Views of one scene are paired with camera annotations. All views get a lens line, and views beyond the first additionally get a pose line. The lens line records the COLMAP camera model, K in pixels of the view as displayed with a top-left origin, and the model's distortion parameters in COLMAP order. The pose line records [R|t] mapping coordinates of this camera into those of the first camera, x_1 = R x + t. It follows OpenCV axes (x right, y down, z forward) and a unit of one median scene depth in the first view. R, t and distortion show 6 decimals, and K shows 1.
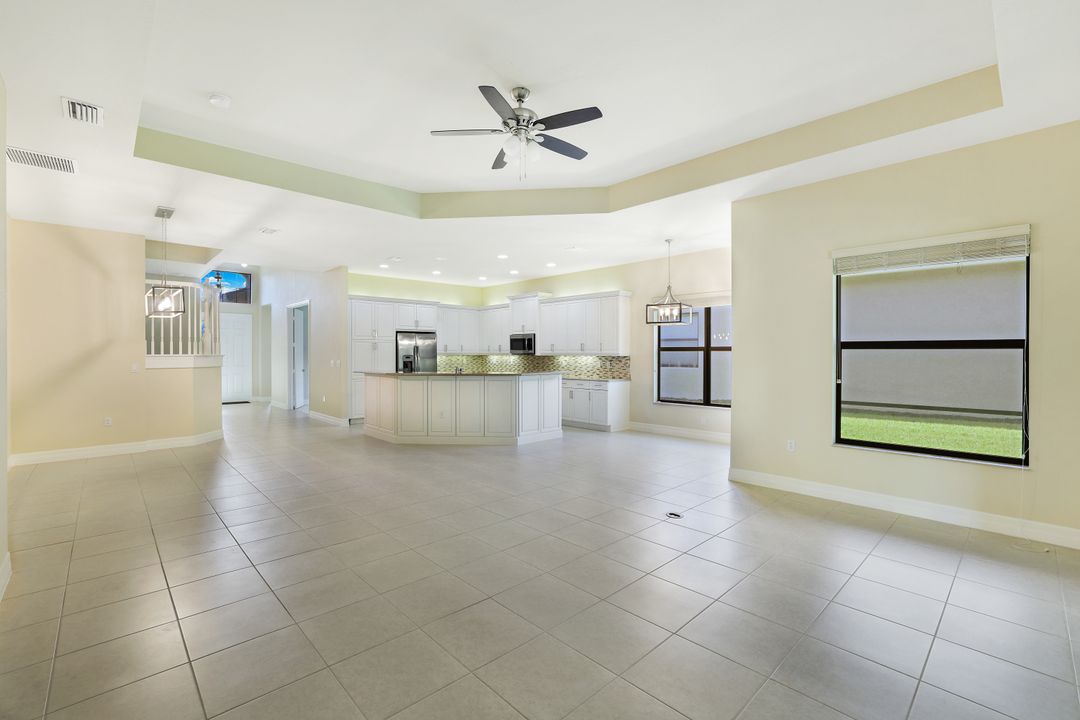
lens RADIAL K [[471.9, 0, 524.3], [0, 471.9, 355.9], [0, 0, 1]] dist [-0.023902, 0.005542]
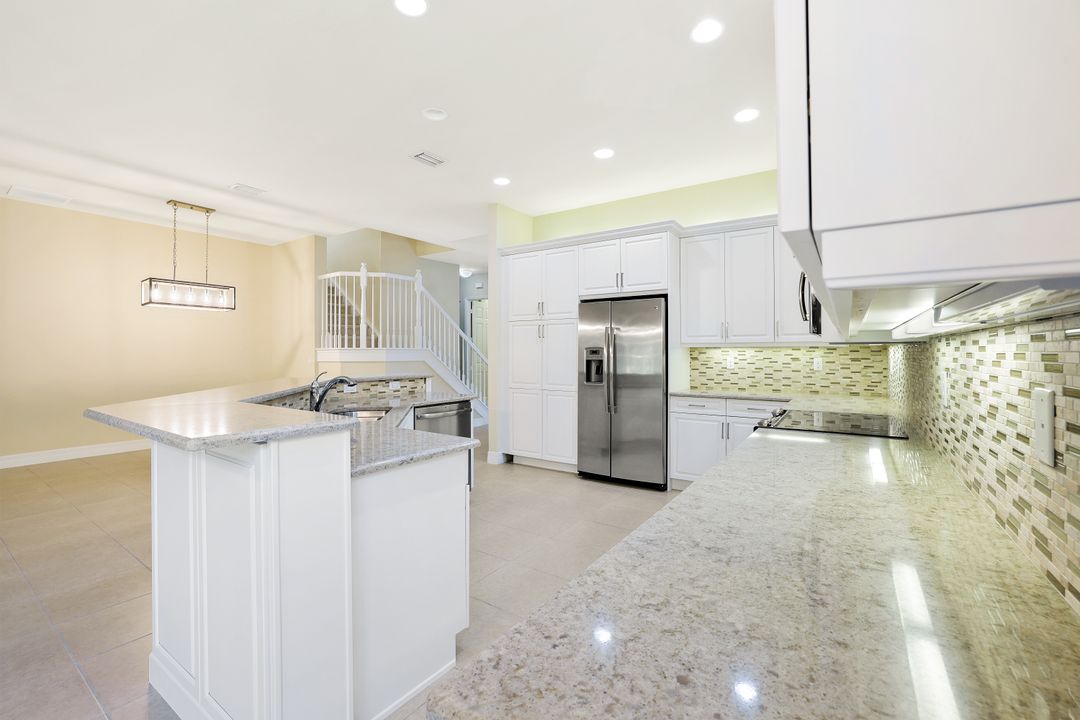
lens RADIAL K [[471.9, 0, 541.1], [0, 471.9, 349.1], [0, 0, 1]] dist [-0.023902, 0.005542]
pose [[0.236339, -0.007345, -0.971643, 0.208818], [-0.004179, 0.999954, -0.008576, 0.004302], [0.971662, 0.006087, 0.236297, 0.831973]]
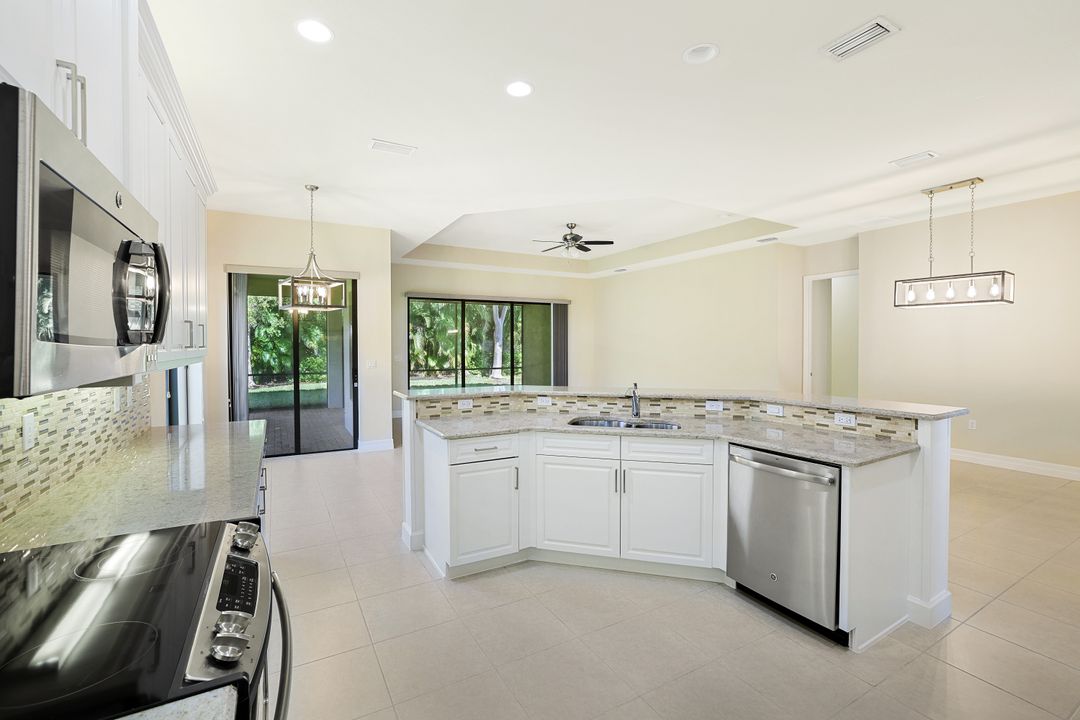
lens RADIAL K [[471.9, 0, 550.0], [0, 471.9, 350.9], [0, 0, 1]] dist [-0.023902, 0.005542]
pose [[-0.978919, 0.000285, 0.204248, -0.130624], [0.004421, 0.999794, 0.019794, -0.012386], [-0.204200, 0.020280, -0.978719, 1.110838]]
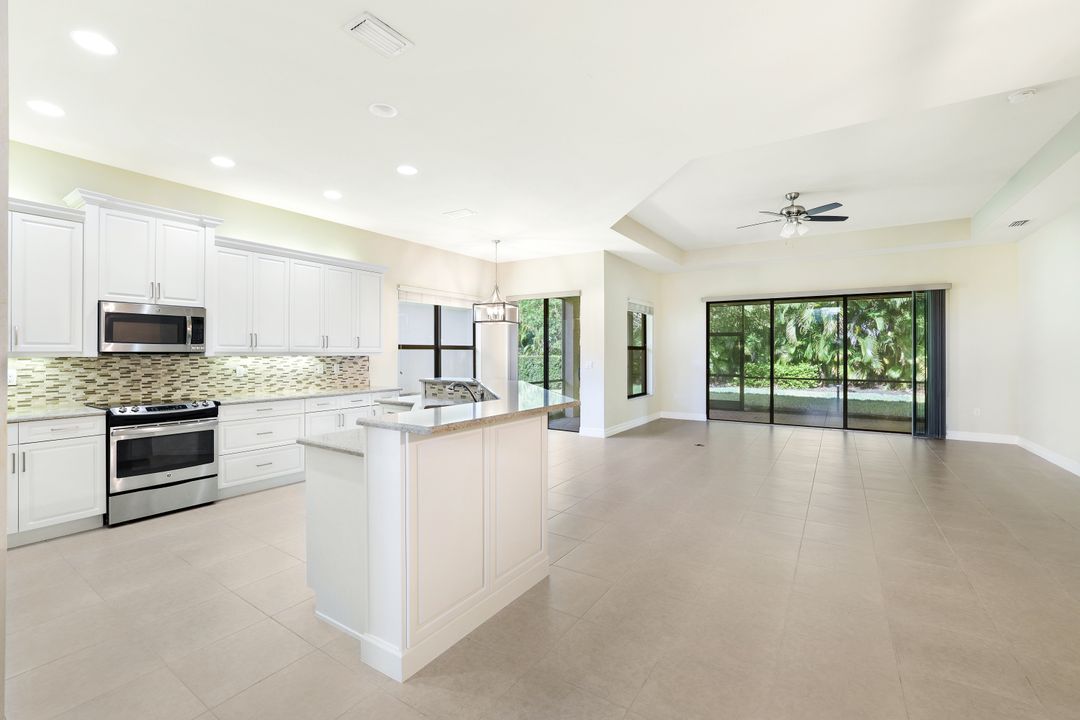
lens RADIAL K [[471.9, 0, 538.9], [0, 471.9, 356.1], [0, 0, 1]] dist [-0.023902, 0.005542]
pose [[-0.250223, -0.010271, 0.968134, -0.493676], [0.003088, 0.999930, 0.011406, -0.005711], [-0.968183, 0.005843, -0.250174, 0.819346]]
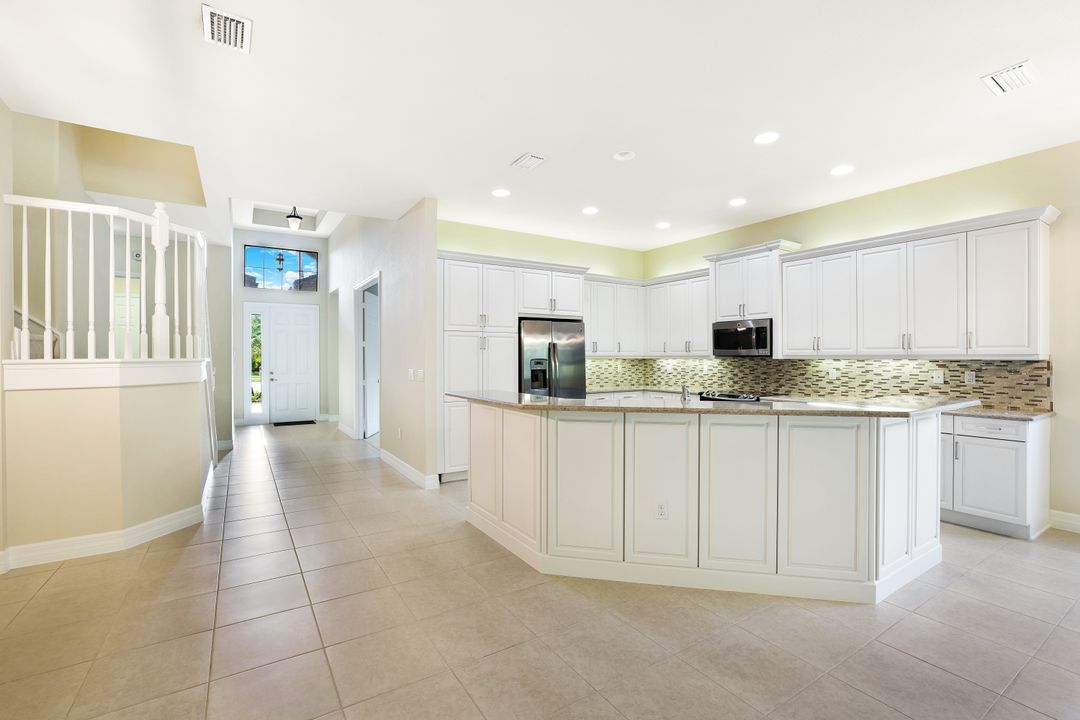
lens RADIAL K [[471.9, 0, 533.7], [0, 471.9, 360.8], [0, 0, 1]] dist [-0.023902, 0.005542]
pose [[0.985210, -0.001643, -0.171342, -0.155226], [0.002119, 0.999994, 0.002594, -0.001030], [0.171337, -0.002918, 0.985208, 0.436843]]
